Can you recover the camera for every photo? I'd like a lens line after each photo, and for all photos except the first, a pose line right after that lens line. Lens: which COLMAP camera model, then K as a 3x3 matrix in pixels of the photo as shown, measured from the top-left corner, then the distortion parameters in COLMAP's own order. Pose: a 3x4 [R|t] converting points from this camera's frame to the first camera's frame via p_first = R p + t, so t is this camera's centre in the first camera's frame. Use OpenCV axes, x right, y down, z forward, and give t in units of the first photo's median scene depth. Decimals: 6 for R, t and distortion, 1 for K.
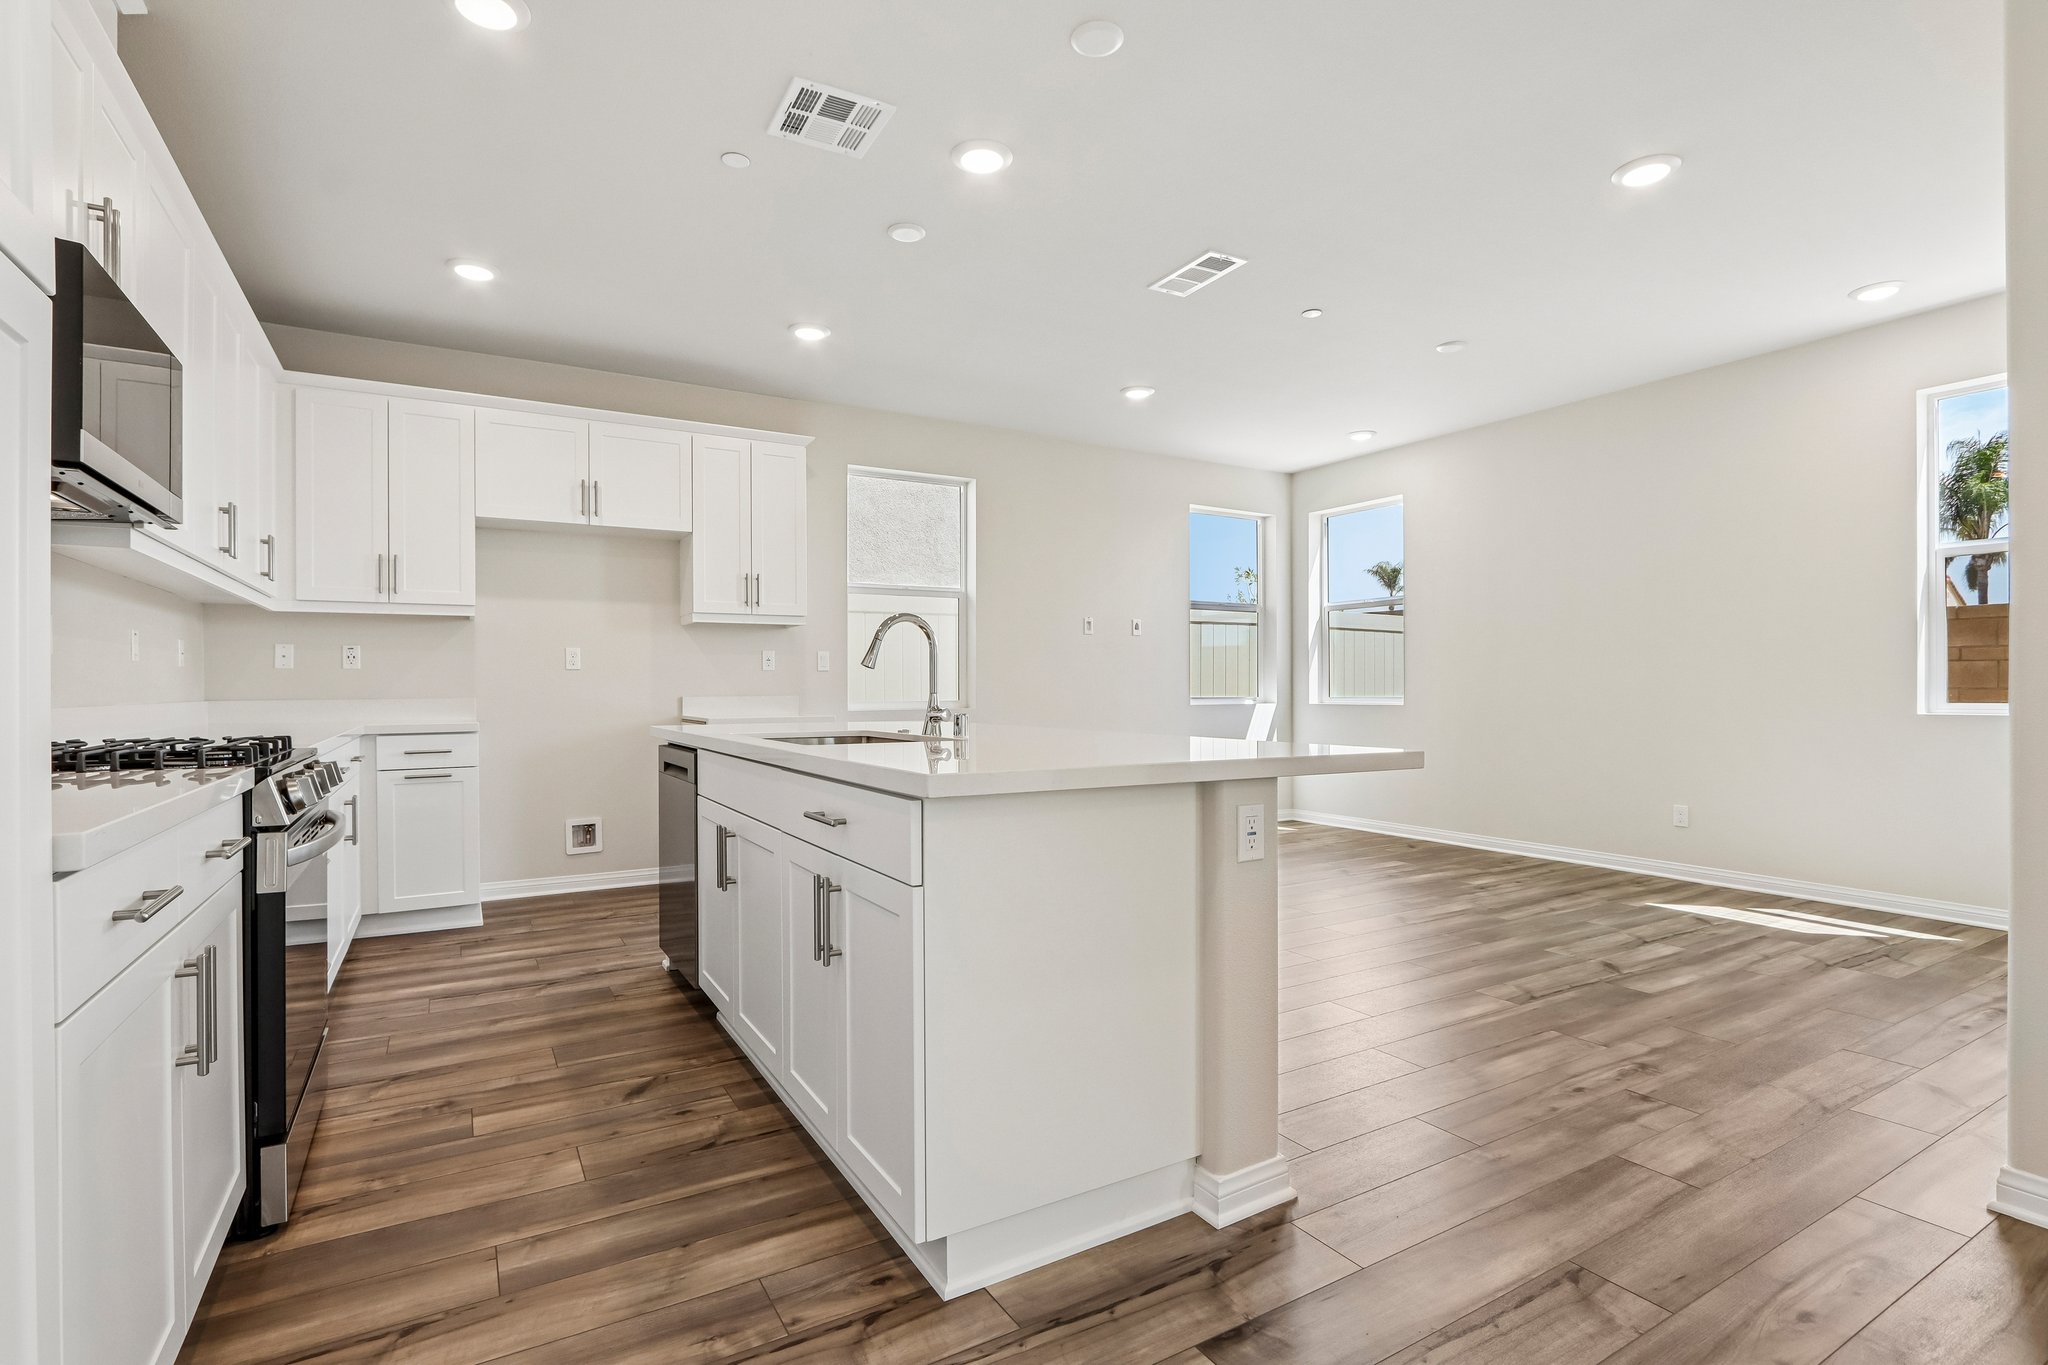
lens RADIAL K [[983.2, 0, 1009.5], [0, 983.2, 688.6], [0, 0, 1]] dist [-0.003830, -0.000264]
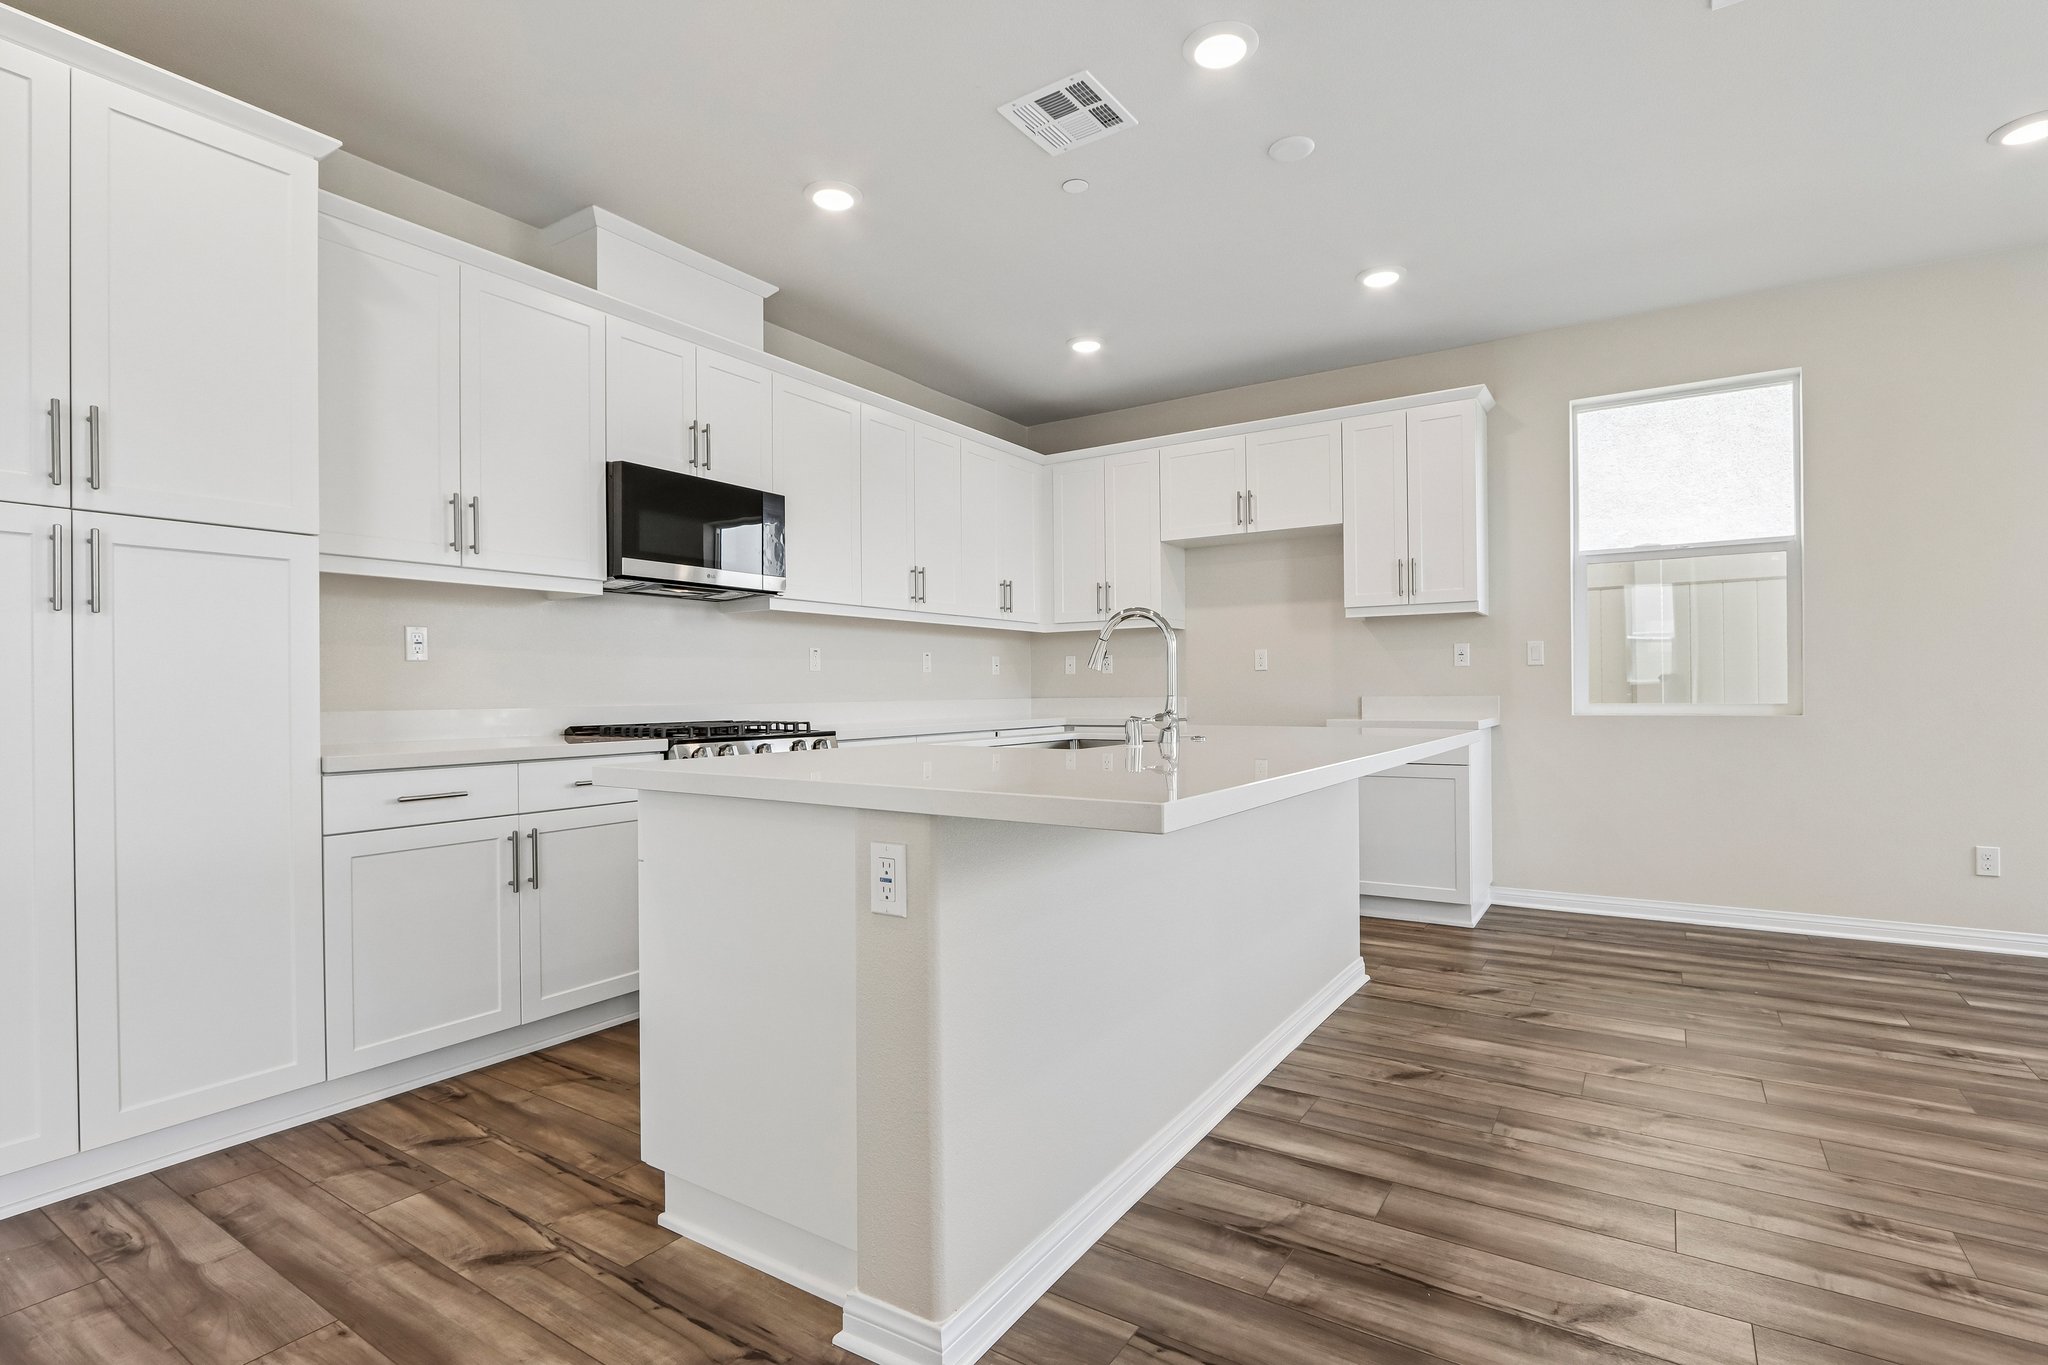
lens RADIAL K [[983.2, 0, 1009.5], [0, 983.2, 688.6], [0, 0, 1]] dist [-0.003830, -0.000264]
pose [[0.438334, -0.001640, -0.898811, 0.420225], [0.005537, 0.999984, 0.000876, -0.002196], [0.898795, -0.005360, 0.438336, 0.315529]]
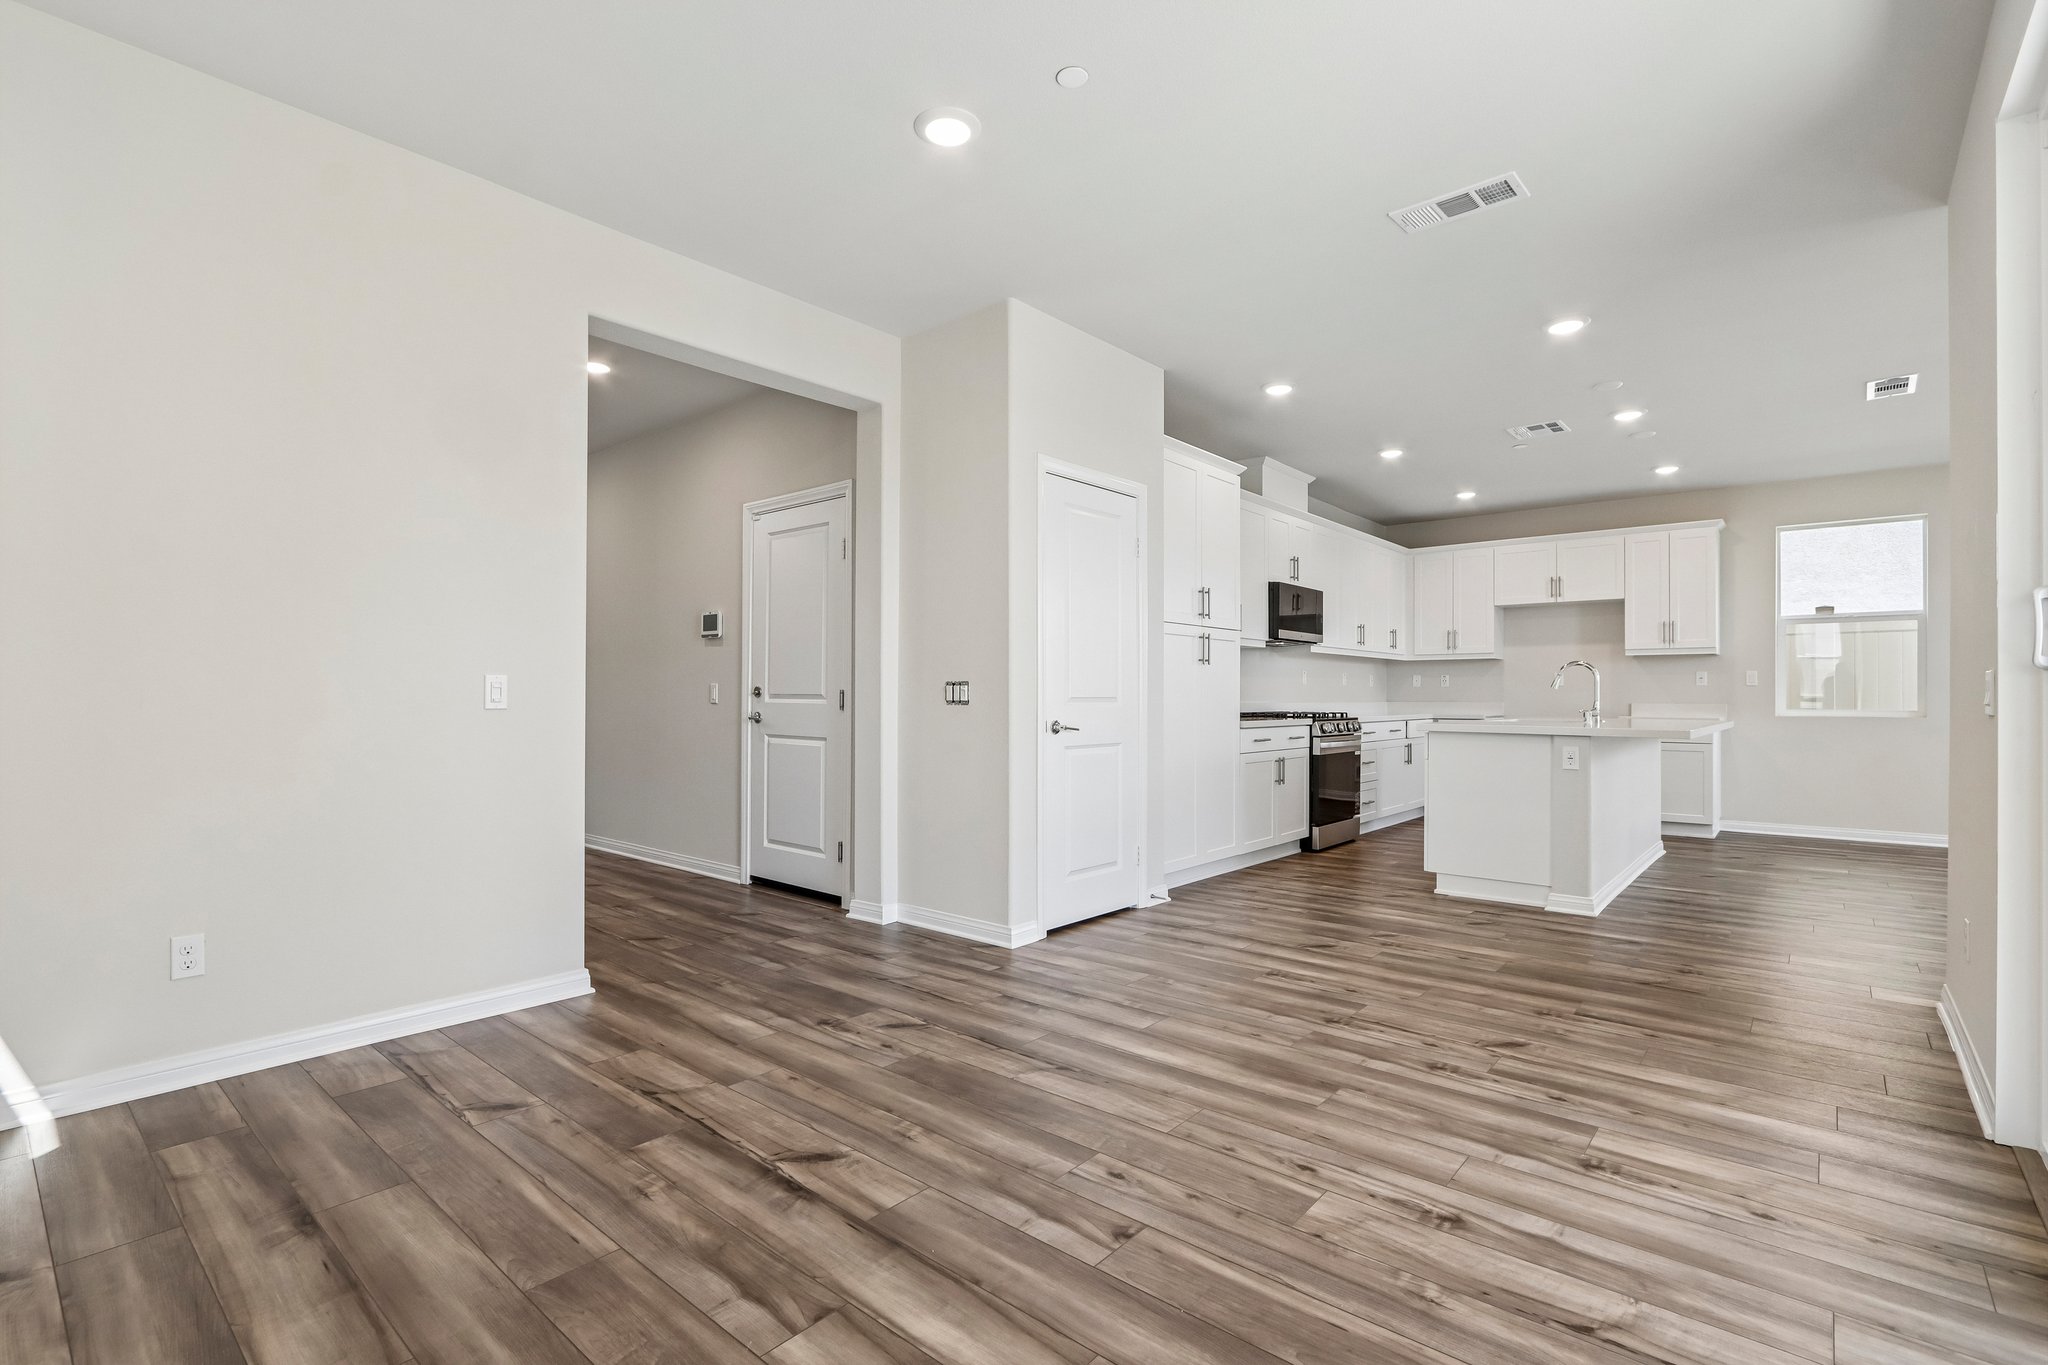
lens RADIAL K [[940.7, 0, 1023.8], [0, 940.7, 693.2], [0, 0, 1]] dist [-0.003963, 0.000254]
pose [[0.327954, 0.002822, -0.944689, 0.841137], [-0.006336, 0.999980, 0.000788, -0.003255], [0.944672, 0.005728, 0.327966, -0.429309]]
